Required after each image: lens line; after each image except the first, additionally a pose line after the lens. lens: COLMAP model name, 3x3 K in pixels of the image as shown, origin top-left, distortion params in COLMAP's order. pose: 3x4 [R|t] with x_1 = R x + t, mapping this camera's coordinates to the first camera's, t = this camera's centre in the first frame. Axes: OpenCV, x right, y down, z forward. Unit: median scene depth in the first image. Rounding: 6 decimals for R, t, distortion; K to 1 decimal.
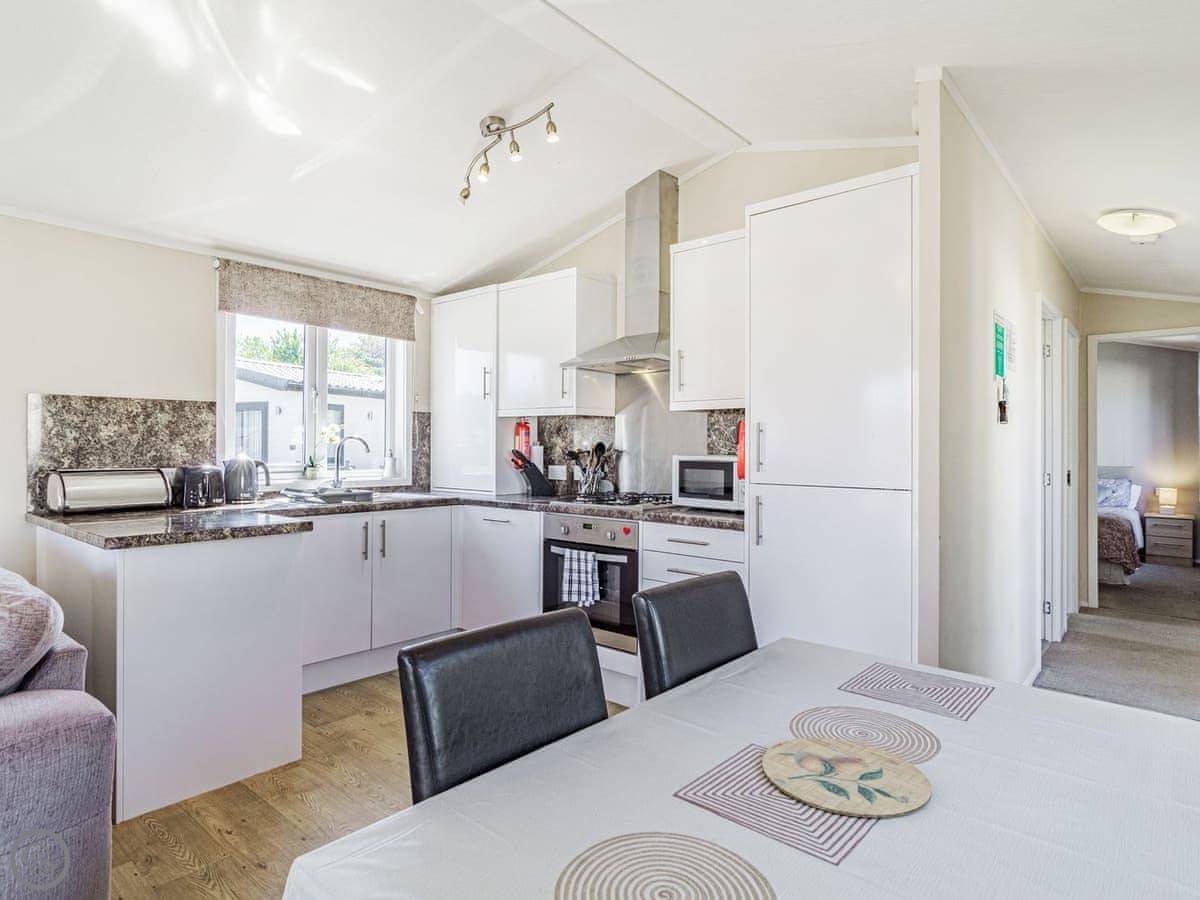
lens RADIAL K [[672.4, 0, 619.7], [0, 672.4, 442.6], [0, 0, 1]] dist [-0.000232, 0.000956]
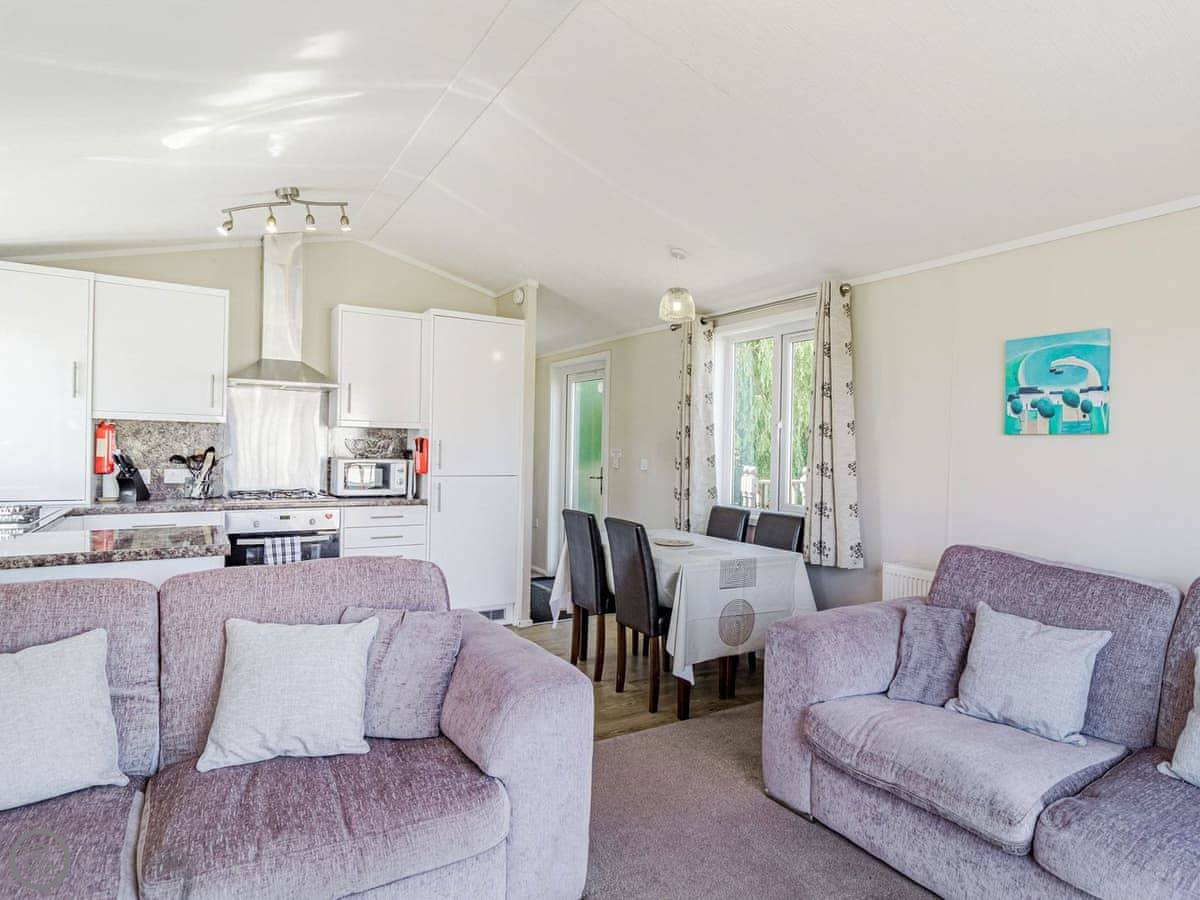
lens RADIAL K [[686.3, 0, 632.5], [0, 686.3, 451.6], [0, 0, 1]] dist [-0.000604, -0.001005]
pose [[0.291274, -0.003678, 0.956633, -1.118927], [-0.024447, 0.999637, 0.011287, -0.027638], [-0.956327, -0.026675, 0.291078, 0.026327]]
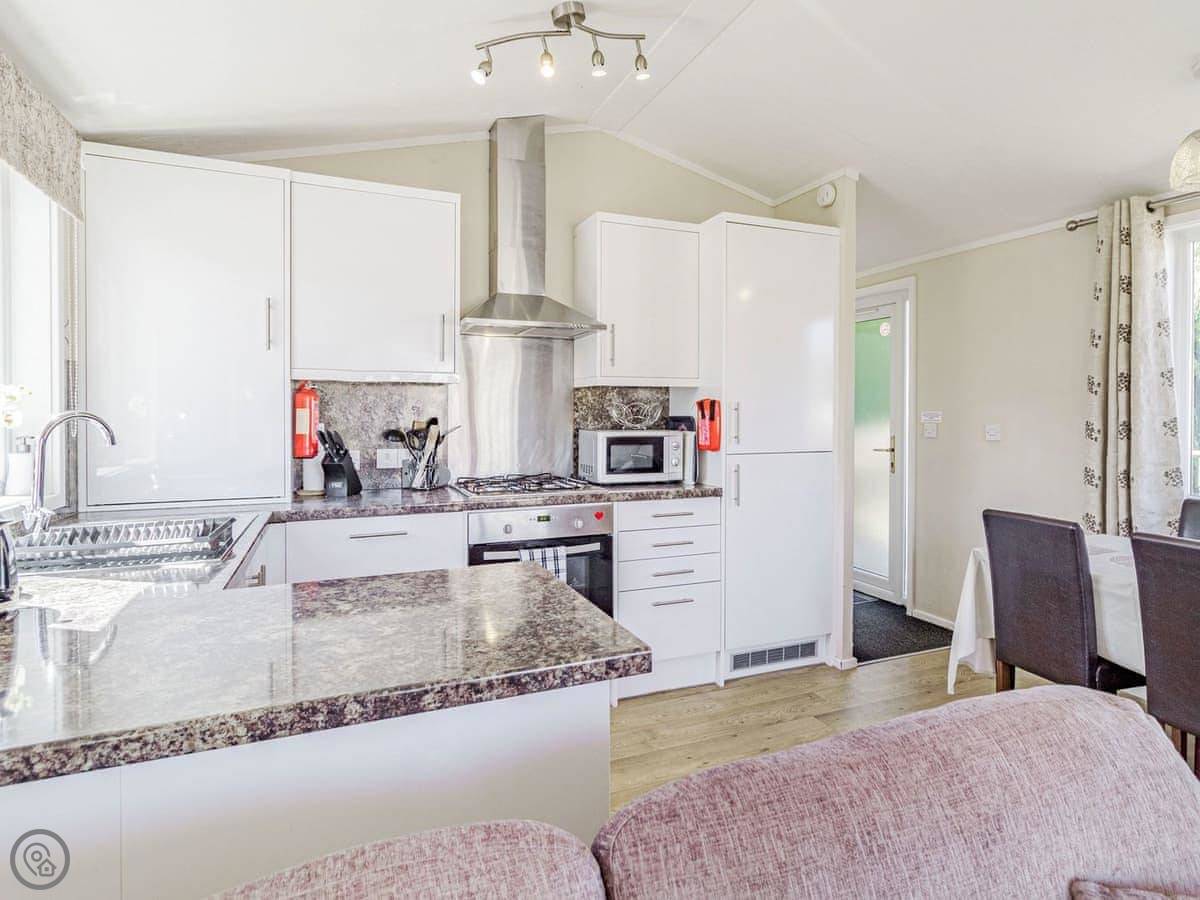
lens RADIAL K [[687.0, 0, 636.7], [0, 687.0, 417.8], [0, 0, 1]] dist [-0.000924, -0.000395]
pose [[0.436999, -0.012968, 0.899368, -0.811894], [-0.005807, 0.999835, 0.017238, -0.019187], [-0.899443, -0.012756, 0.436852, 0.541926]]
